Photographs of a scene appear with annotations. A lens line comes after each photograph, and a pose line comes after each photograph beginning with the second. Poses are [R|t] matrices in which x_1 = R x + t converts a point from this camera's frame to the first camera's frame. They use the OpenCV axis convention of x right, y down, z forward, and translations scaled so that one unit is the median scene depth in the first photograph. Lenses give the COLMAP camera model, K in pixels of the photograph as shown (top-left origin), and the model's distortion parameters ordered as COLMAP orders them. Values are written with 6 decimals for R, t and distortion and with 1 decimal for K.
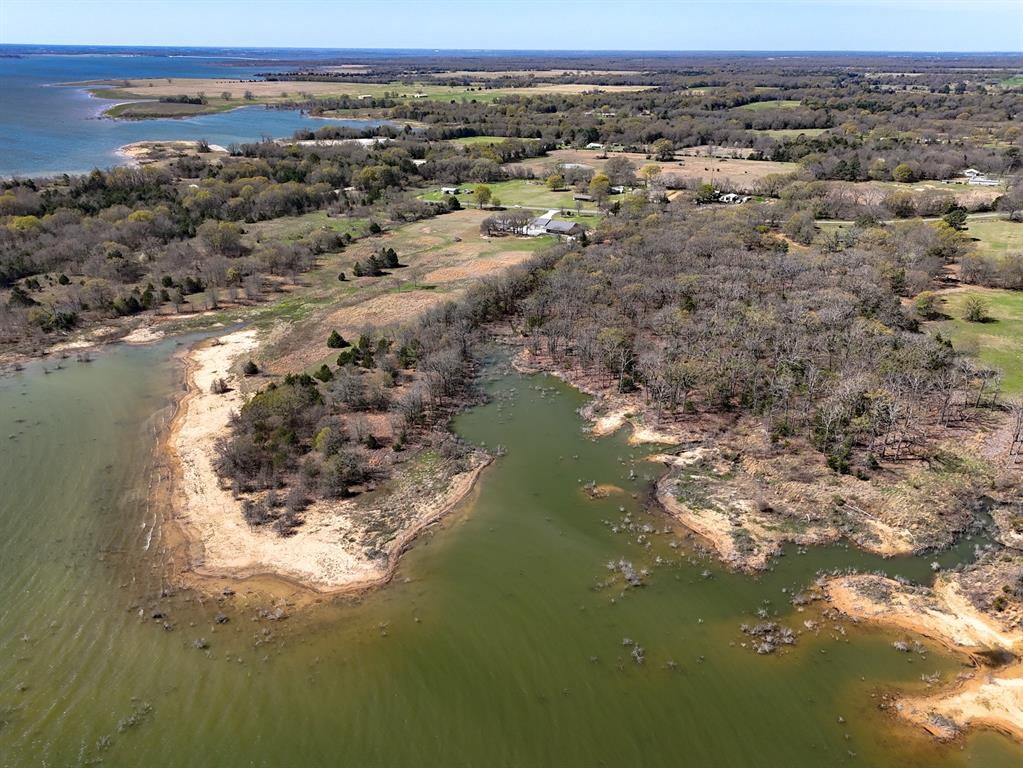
lens RADIAL K [[751.5, 0, 513.4], [0, 751.5, 381.6], [0, 0, 1]] dist [0.062759, -0.057108]
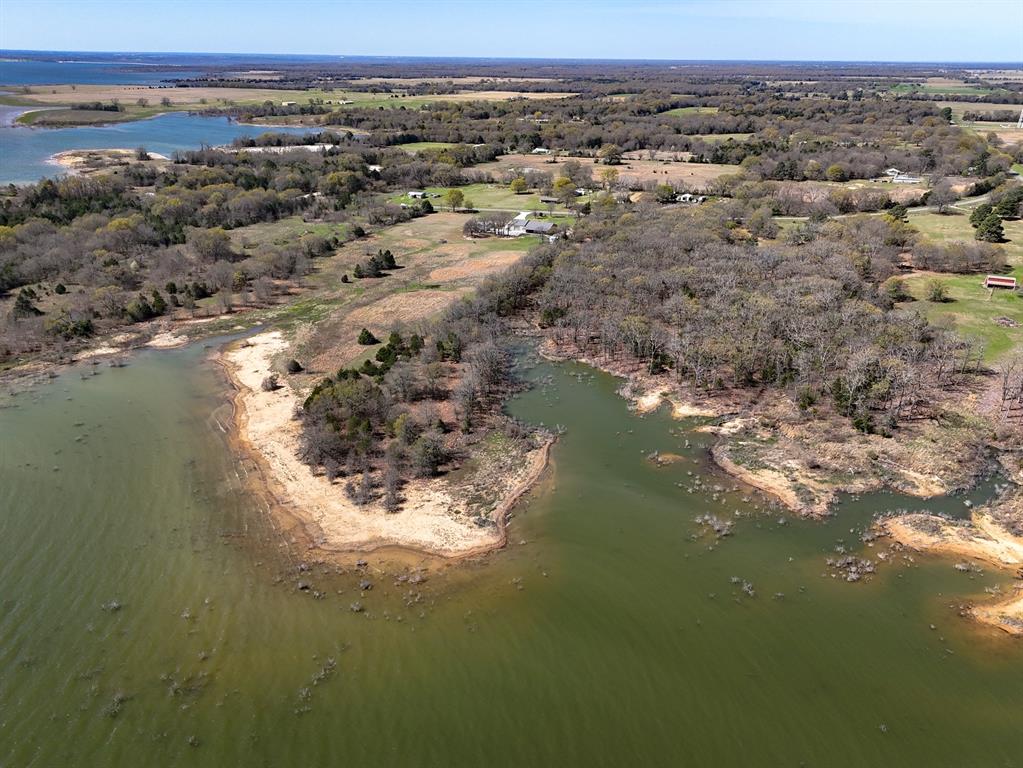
lens RADIAL K [[751.5, 0, 513.0], [0, 751.5, 382.0], [0, 0, 1]] dist [0.062759, -0.057108]
pose [[0.993417, -0.041234, 0.106877, -0.118290], [0.042038, 0.999102, -0.005275, 0.015954], [-0.106563, 0.009733, 0.994258, -0.039075]]
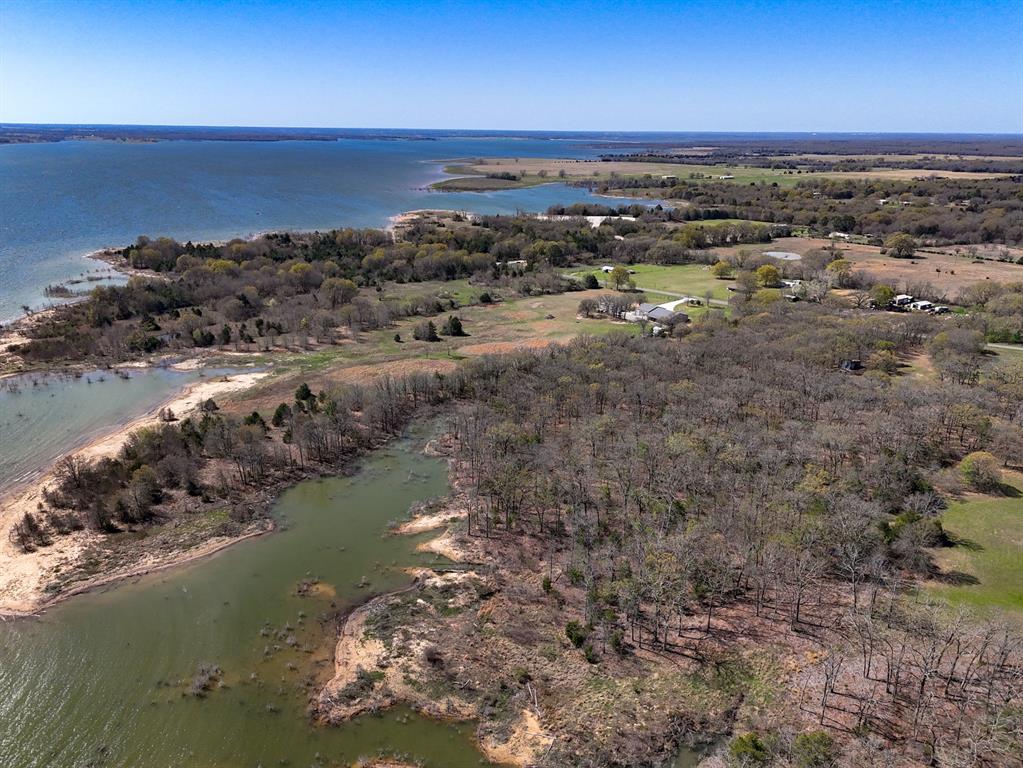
lens RADIAL K [[751.5, 0, 513.6], [0, 751.5, 384.4], [0, 0, 1]] dist [0.062759, -0.057108]
pose [[0.895509, 0.146957, -0.420081, 0.374763], [-0.184867, 0.981452, -0.050750, -0.053183], [0.404832, 0.123106, 0.906066, 0.127245]]
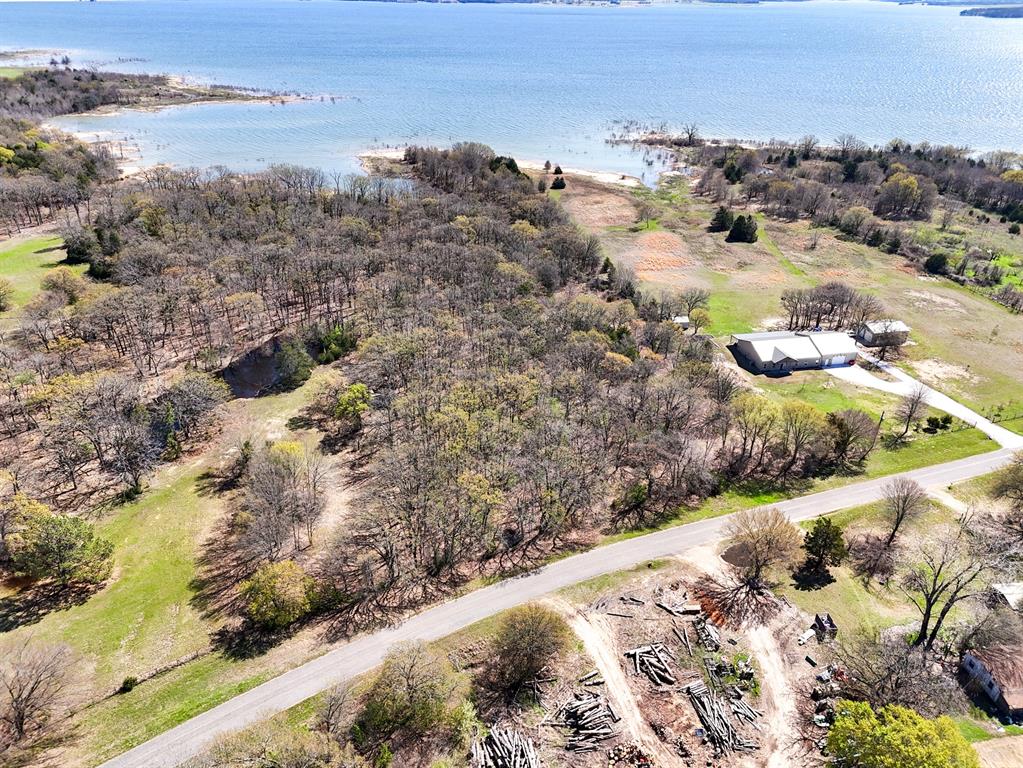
lens RADIAL K [[751.5, 0, 508.3], [0, 751.5, 377.4], [0, 0, 1]] dist [0.062759, -0.057108]
pose [[-0.760047, 0.284641, -0.584215, 0.577219], [-0.281976, 0.665498, 0.691087, -0.583917], [0.585506, 0.689994, -0.425548, 1.404410]]
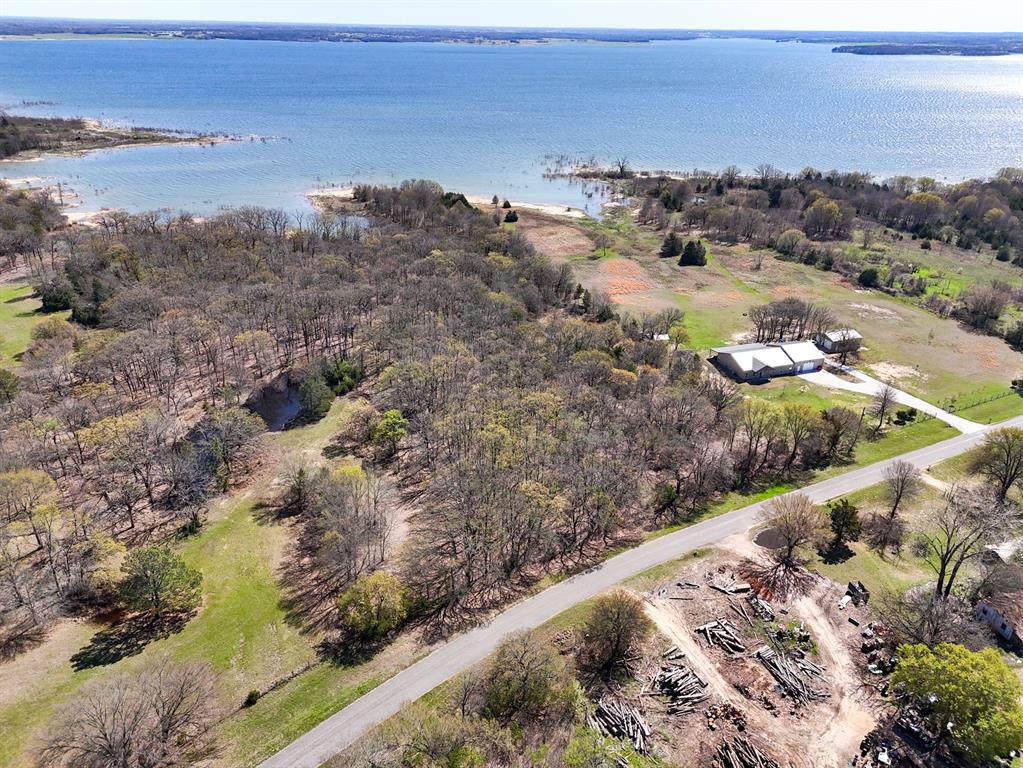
lens RADIAL K [[751.5, 0, 508.8], [0, 751.5, 381.3], [0, 0, 1]] dist [0.062759, -0.057108]
pose [[-0.673848, 0.301942, -0.674359, 0.650253], [-0.316674, 0.706592, 0.632808, -0.581224], [0.667568, 0.639968, -0.380518, 1.380319]]
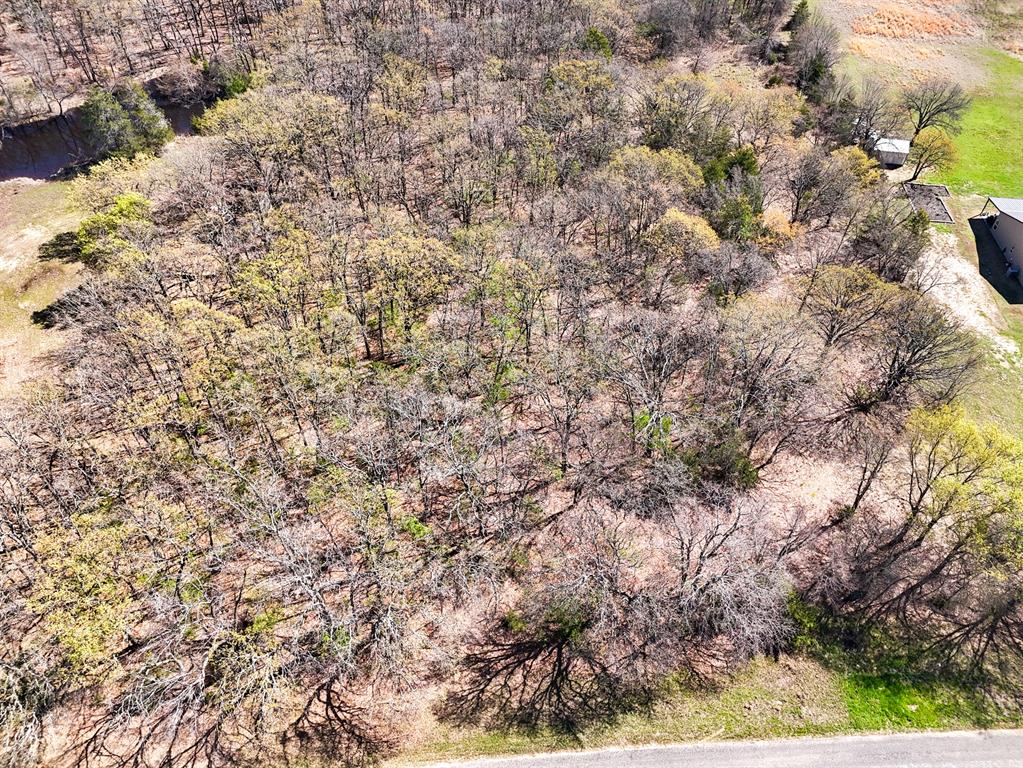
lens RADIAL K [[751.5, 0, 515.7], [0, 751.5, 378.5], [0, 0, 1]] dist [0.062759, -0.057108]
pose [[-0.920313, 0.259529, -0.292691, 0.352492], [-0.183556, 0.374231, 0.908987, -0.447494], [0.345443, 0.890278, -0.296772, 1.315649]]
